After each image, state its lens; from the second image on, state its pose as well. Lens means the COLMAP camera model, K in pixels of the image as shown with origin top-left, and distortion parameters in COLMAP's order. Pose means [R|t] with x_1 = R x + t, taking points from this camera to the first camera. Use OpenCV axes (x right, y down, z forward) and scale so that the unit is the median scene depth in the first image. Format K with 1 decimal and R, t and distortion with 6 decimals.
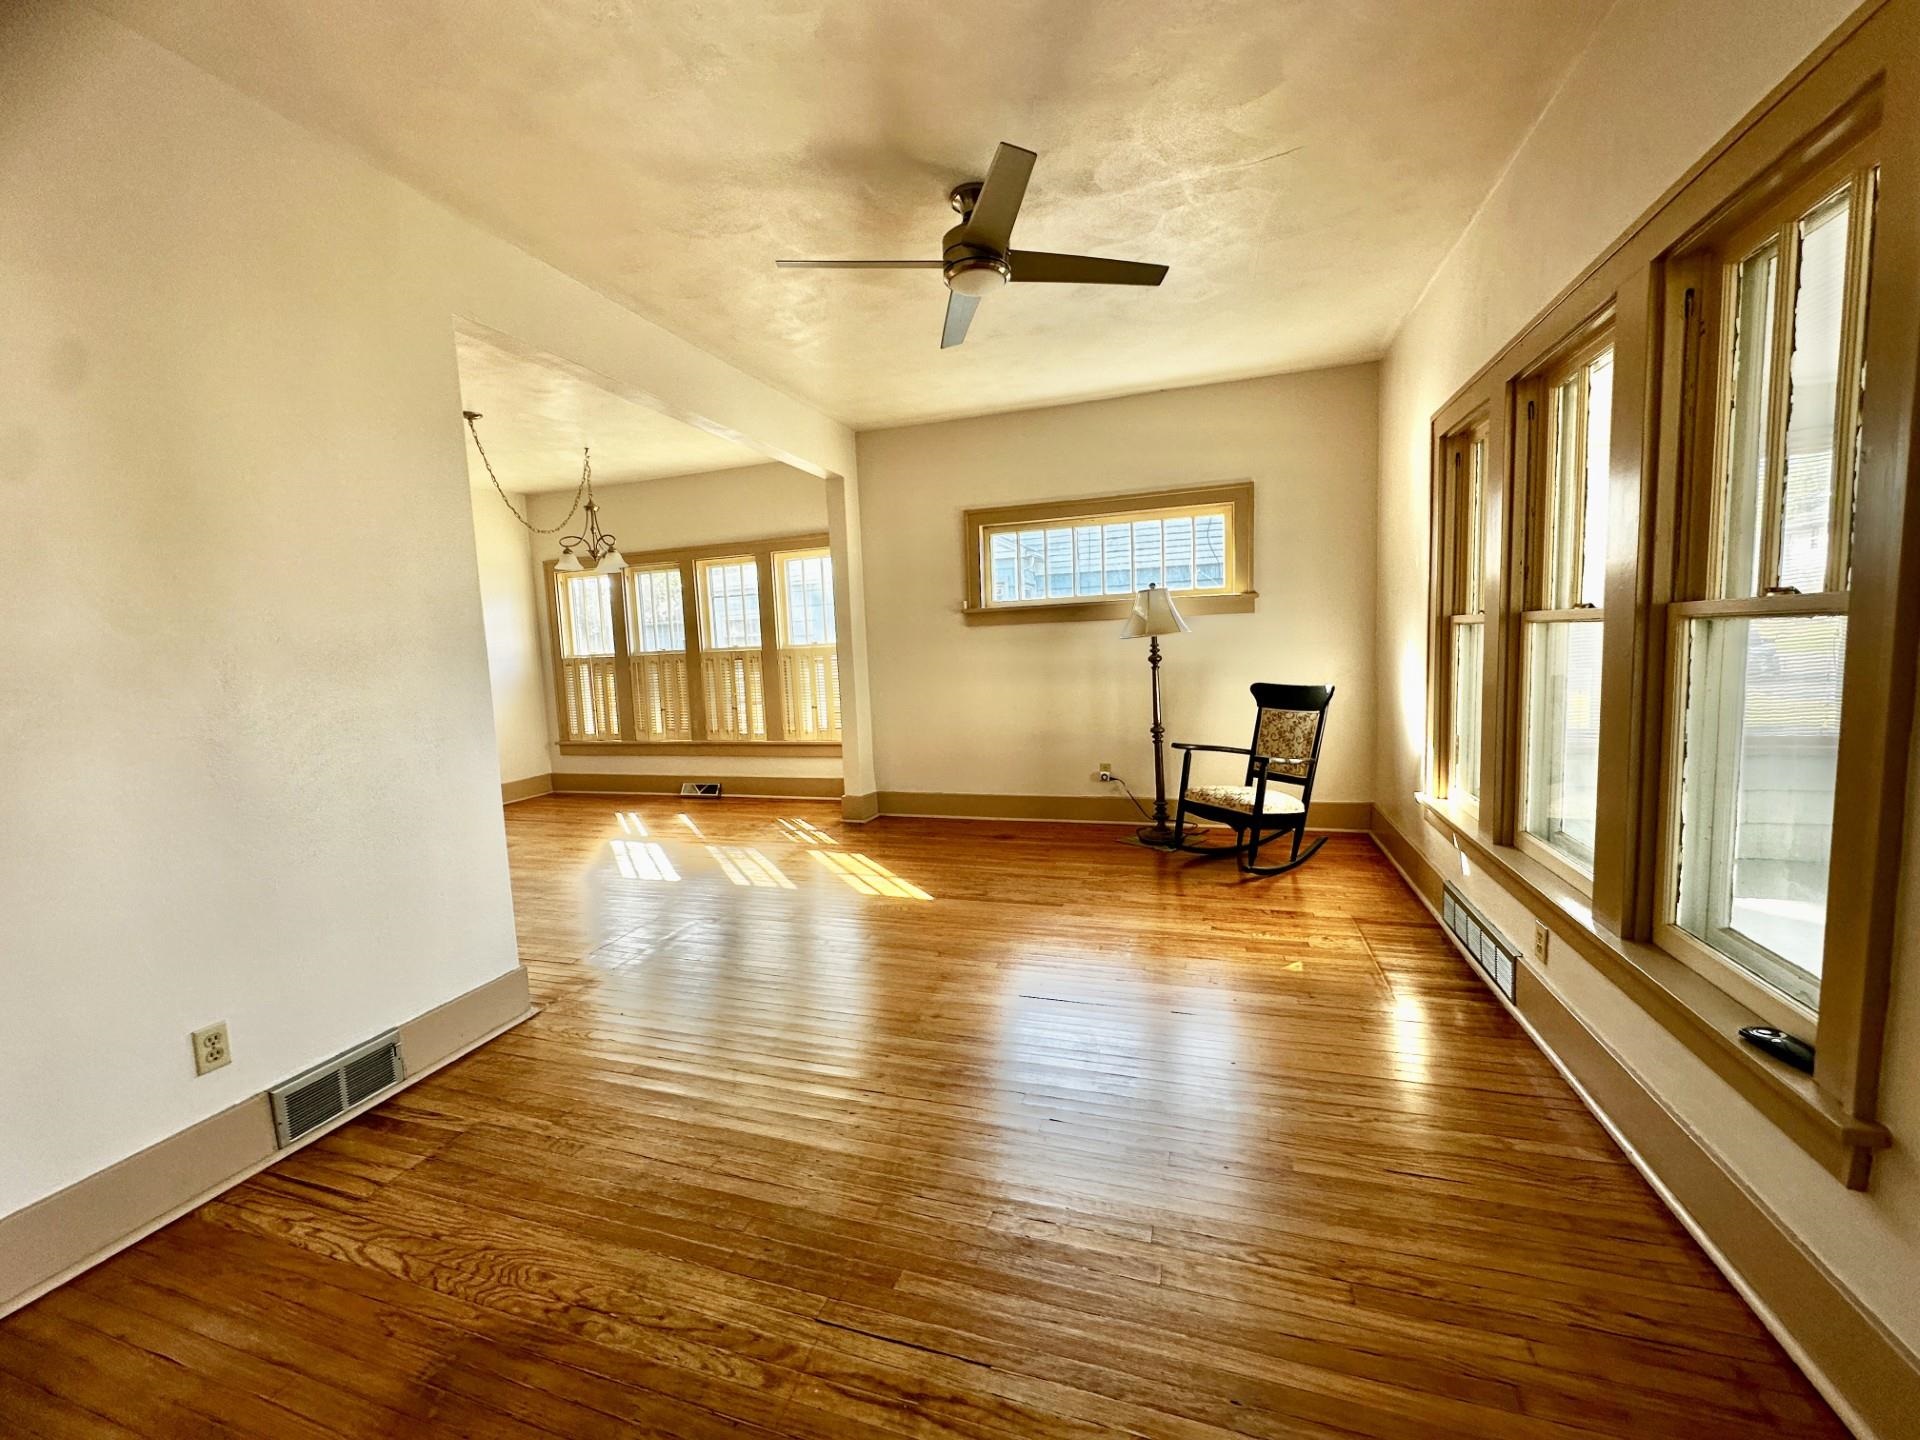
lens RADIAL K [[765.5, 0, 957.8], [0, 765.5, 717.1], [0, 0, 1]] dist [-0.005132, 0.001778]
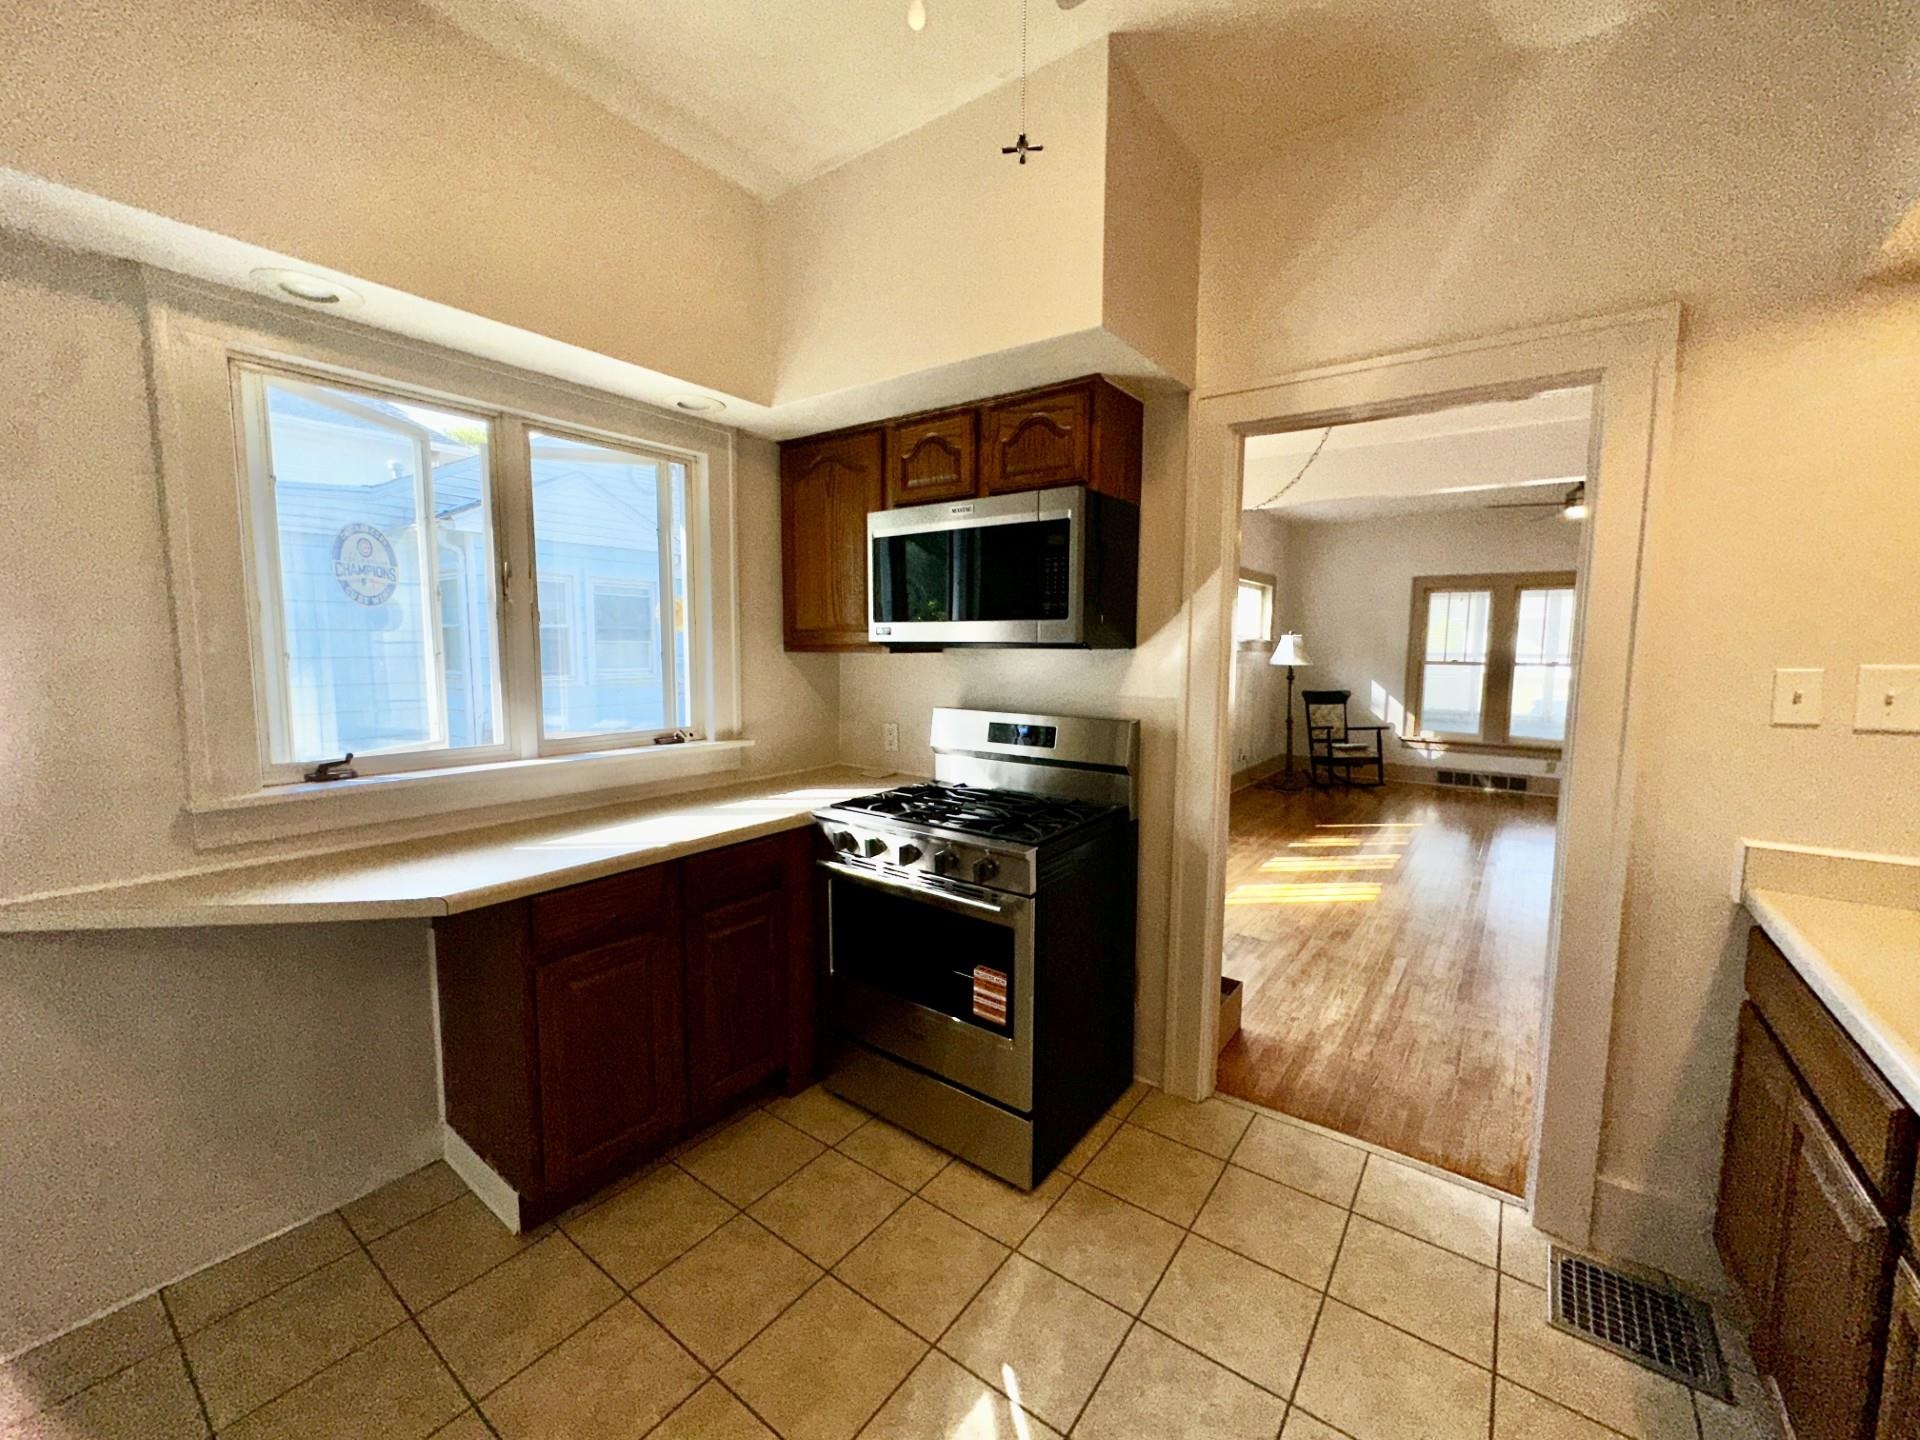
lens RADIAL K [[765.5, 0, 960.8], [0, 765.5, 721.1], [0, 0, 1]] dist [-0.005132, 0.001778]
pose [[0.317367, -0.048817, 0.947045, -1.075574], [0.071297, 0.997076, 0.027503, -0.056011], [-0.945619, 0.058793, 0.319920, 0.812846]]
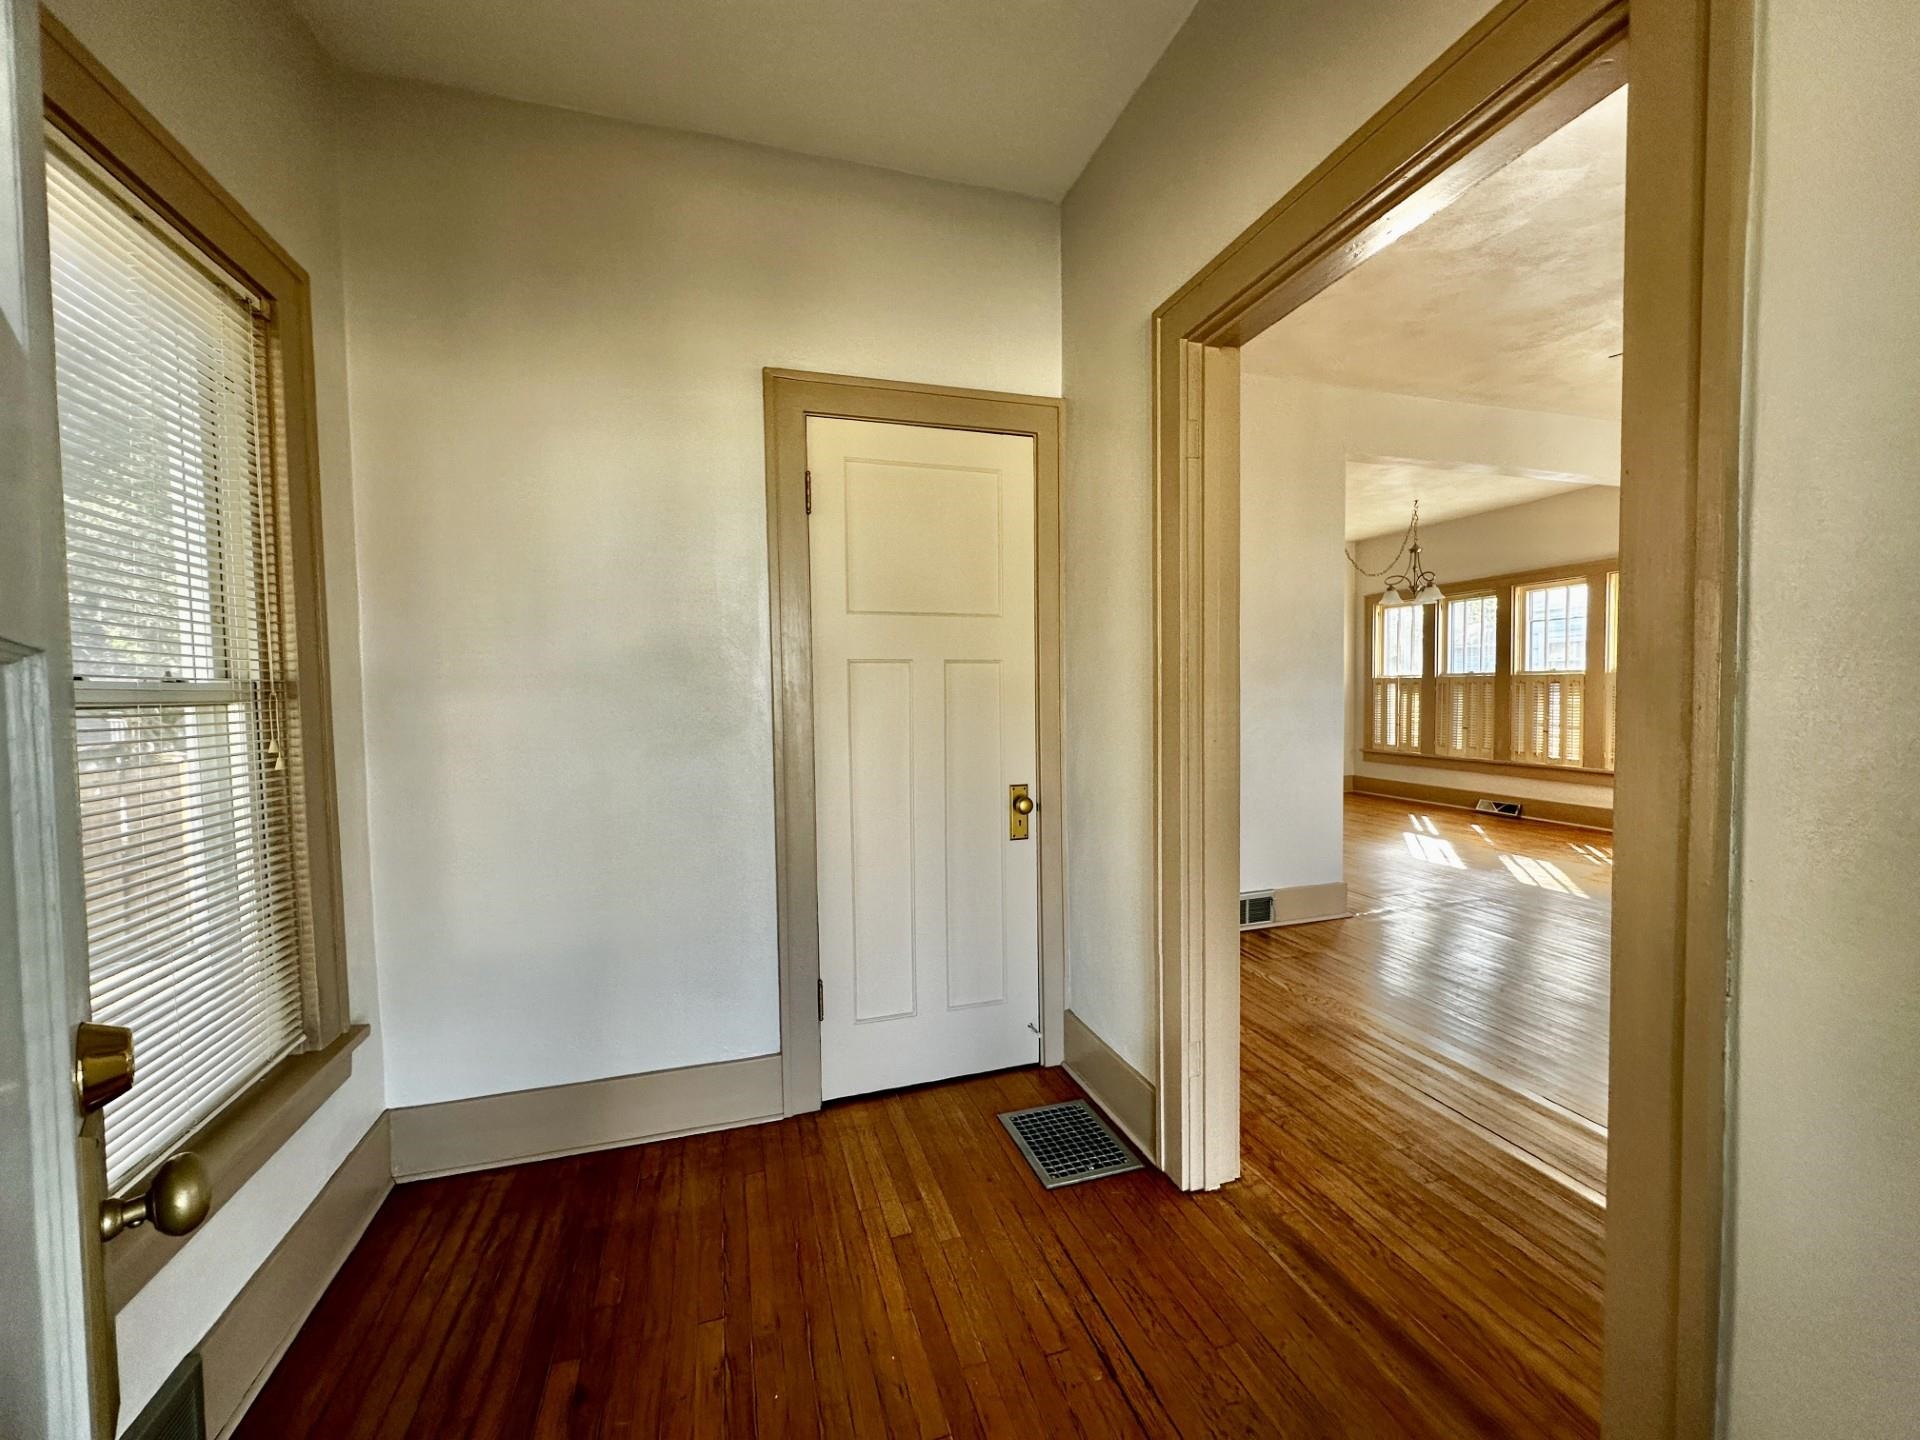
lens RADIAL K [[765.5, 0, 957.2], [0, 765.5, 726.8], [0, 0, 1]] dist [-0.005132, 0.001778]
pose [[0.576515, 0.072994, -0.813820, 0.075624], [-0.085542, 0.995920, 0.028728, 0.019380], [0.812596, 0.053054, 0.580407, -0.201469]]
